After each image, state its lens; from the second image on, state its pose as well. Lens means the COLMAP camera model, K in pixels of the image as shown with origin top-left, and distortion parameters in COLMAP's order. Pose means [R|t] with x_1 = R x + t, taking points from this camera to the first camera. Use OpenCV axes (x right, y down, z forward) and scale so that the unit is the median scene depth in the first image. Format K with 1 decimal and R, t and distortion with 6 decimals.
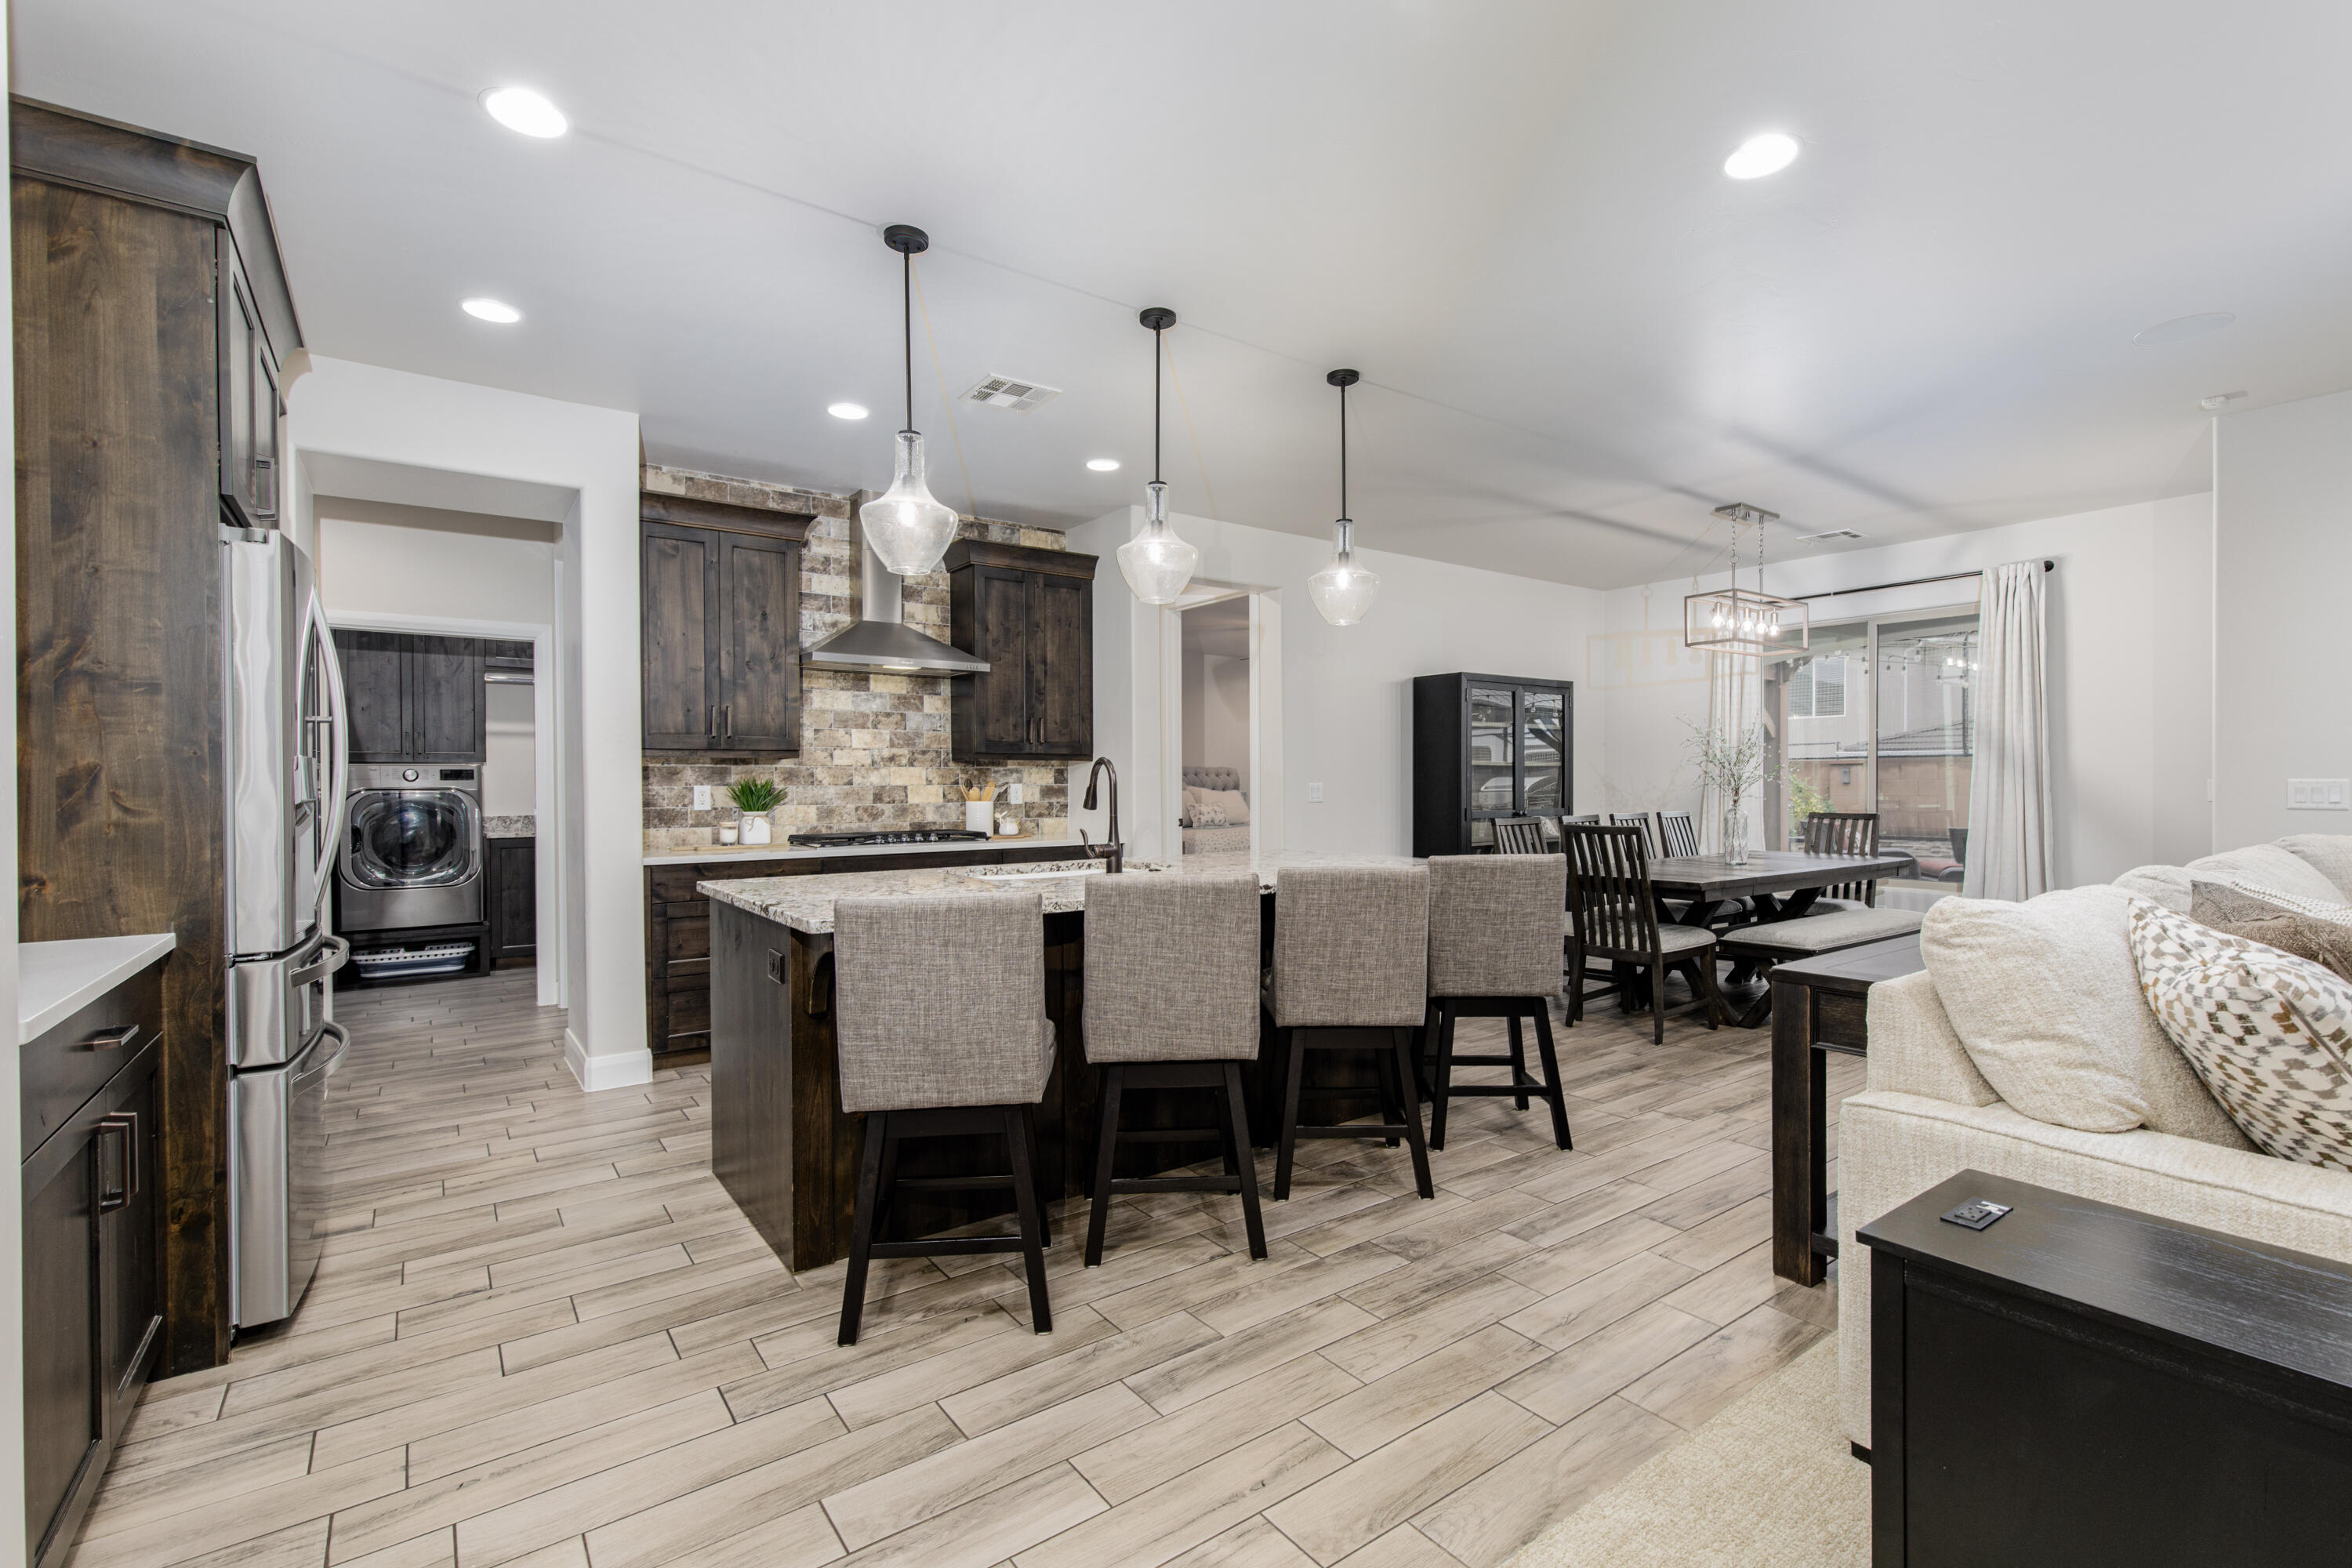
lens RADIAL K [[1052.5, 0, 1184.4], [0, 1052.5, 787.9], [0, 0, 1]] dist [0.000250, -0.000094]
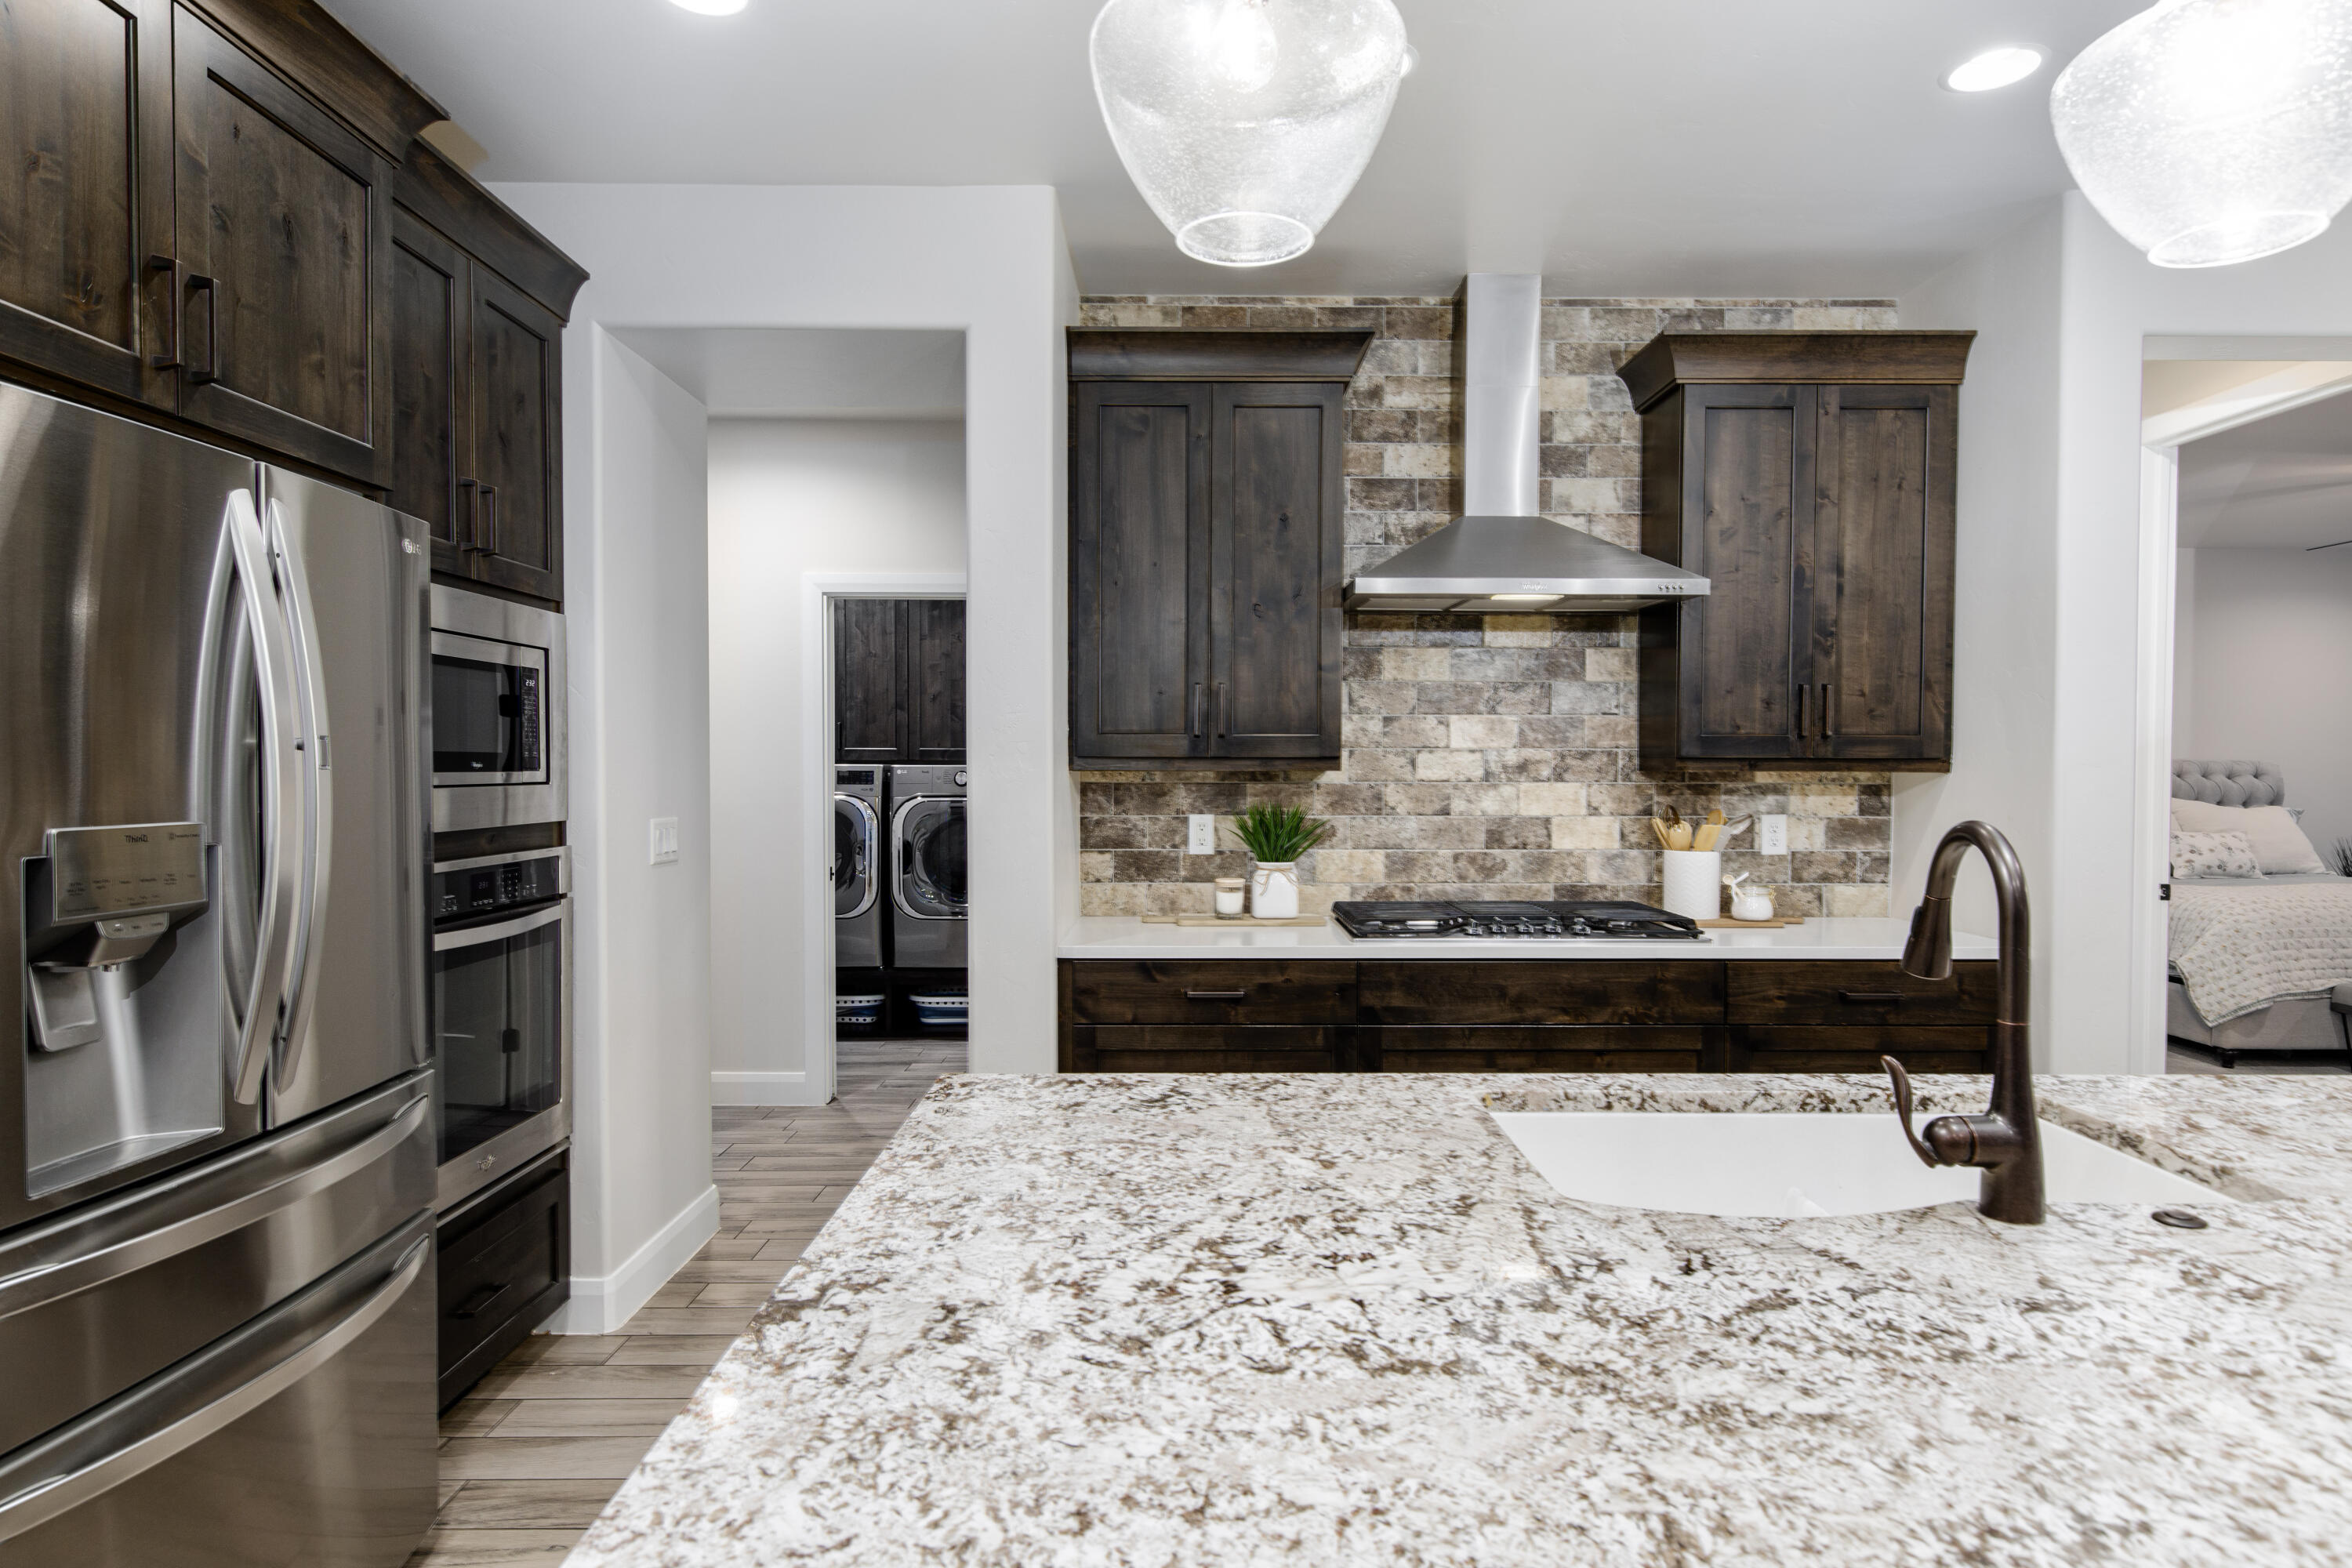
lens RADIAL K [[1302.5, 0, 1176.2], [0, 1302.5, 794.9], [0, 0, 1]] dist [0.015928, 0.000504]
pose [[0.810668, 0.018055, -0.585228, -0.026925], [-0.008602, 0.999784, 0.018929, -0.025196], [0.585444, -0.010311, 0.810648, 0.348362]]
